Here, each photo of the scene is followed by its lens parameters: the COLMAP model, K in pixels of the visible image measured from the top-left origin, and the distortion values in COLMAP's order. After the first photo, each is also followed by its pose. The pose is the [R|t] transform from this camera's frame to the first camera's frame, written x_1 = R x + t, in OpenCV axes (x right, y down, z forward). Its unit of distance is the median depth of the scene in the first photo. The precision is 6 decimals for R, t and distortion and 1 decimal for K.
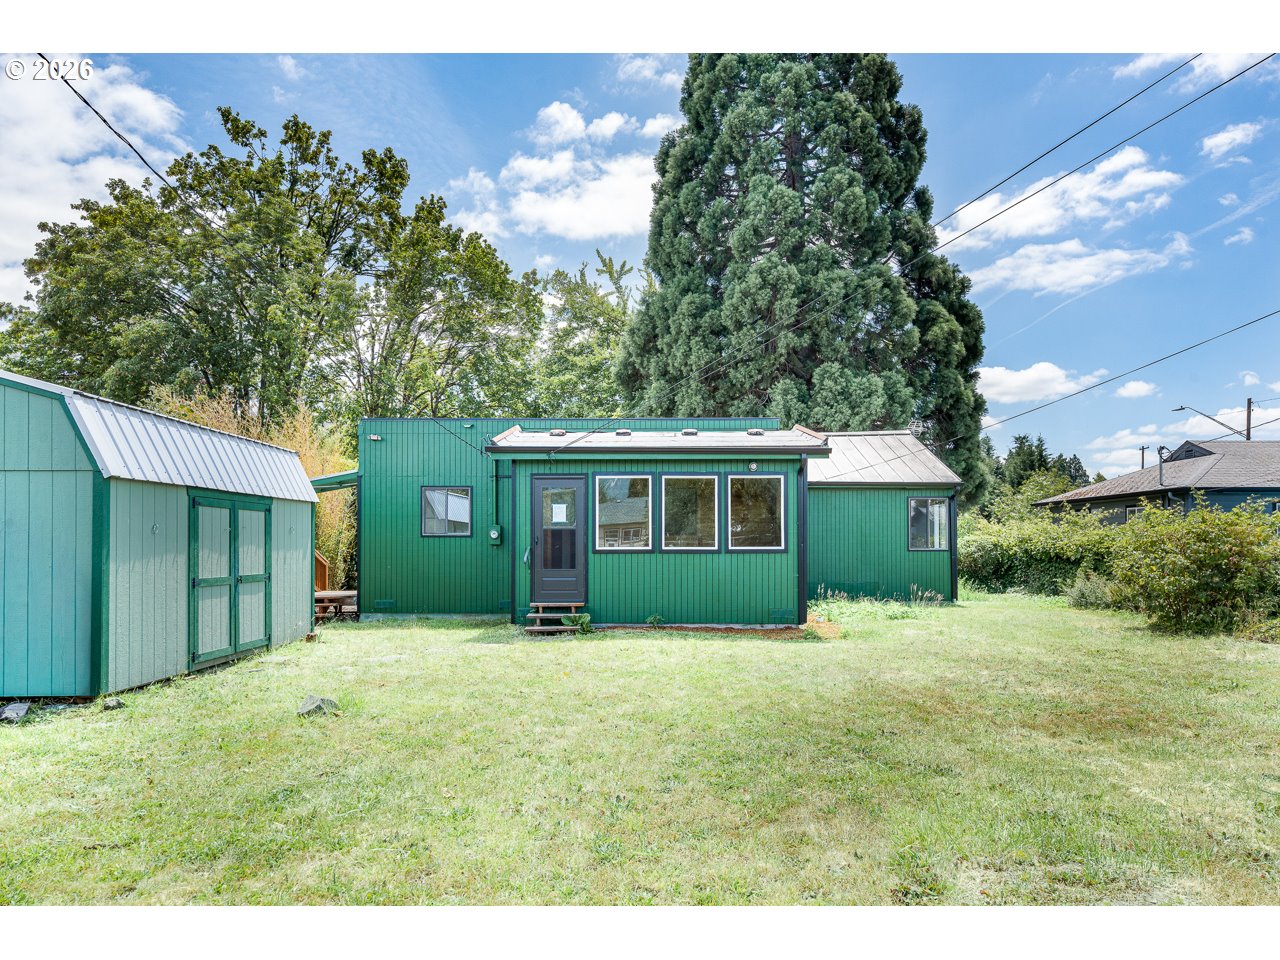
lens RADIAL K [[922.3, 0, 640.0], [0, 922.3, 480.0], [0, 0, 1]] dist [-0.001404, -0.002026]
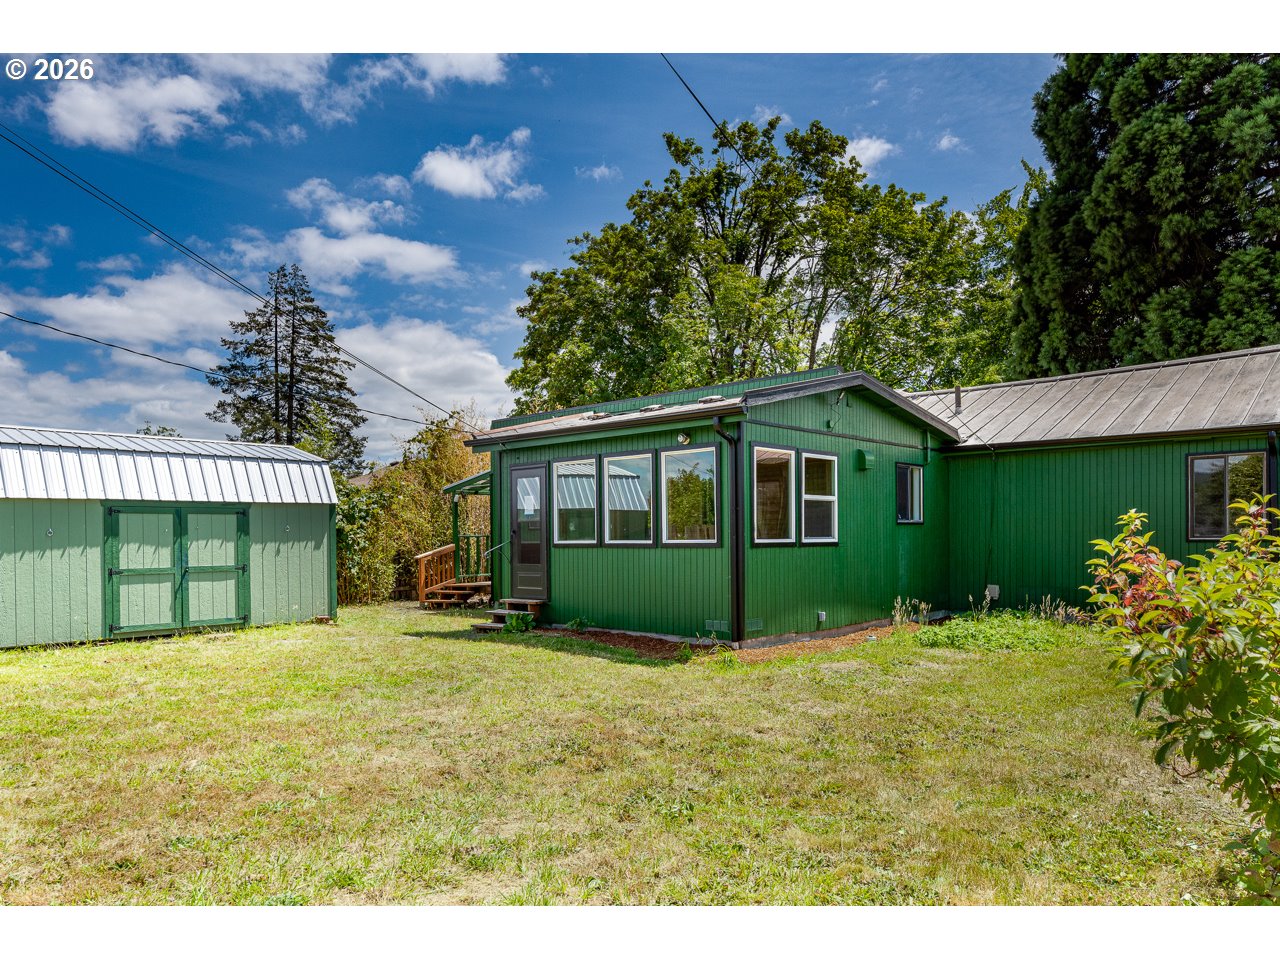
lens RADIAL K [[922.3, 0, 640.0], [0, 922.3, 480.0], [0, 0, 1]] dist [-0.001404, -0.002026]
pose [[0.687223, -0.045689, -0.725009, 0.484505], [0.060936, 0.998128, -0.005140, 0.016031], [0.723887, -0.040646, 0.688721, 0.313758]]
